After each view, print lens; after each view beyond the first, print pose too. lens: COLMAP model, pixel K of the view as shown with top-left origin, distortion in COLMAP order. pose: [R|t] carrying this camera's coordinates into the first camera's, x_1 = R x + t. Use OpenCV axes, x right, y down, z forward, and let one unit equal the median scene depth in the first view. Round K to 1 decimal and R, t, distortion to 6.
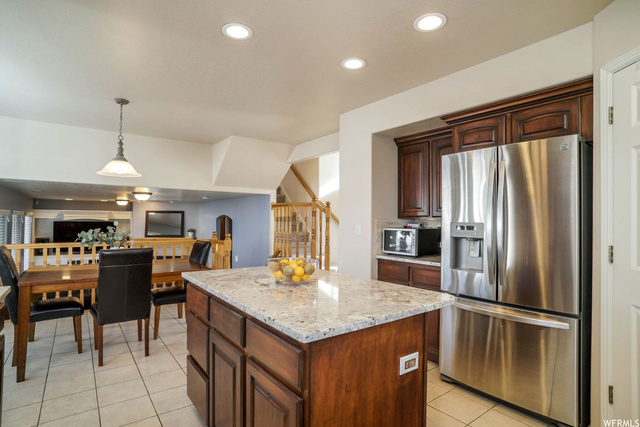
lens RADIAL K [[334.2, 0, 315.9], [0, 334.2, 214.3], [0, 0, 1]] dist [-0.048794, 0.000926]
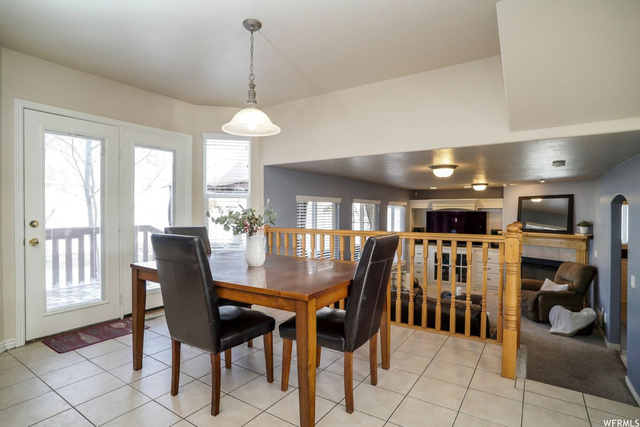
lens RADIAL K [[334.2, 0, 315.9], [0, 334.2, 214.3], [0, 0, 1]] dist [-0.048794, 0.000926]
pose [[0.338314, -0.001756, -0.941032, 0.032432], [0.016465, 0.999856, 0.004054, 0.020240], [0.940889, -0.016866, 0.338294, 0.335211]]
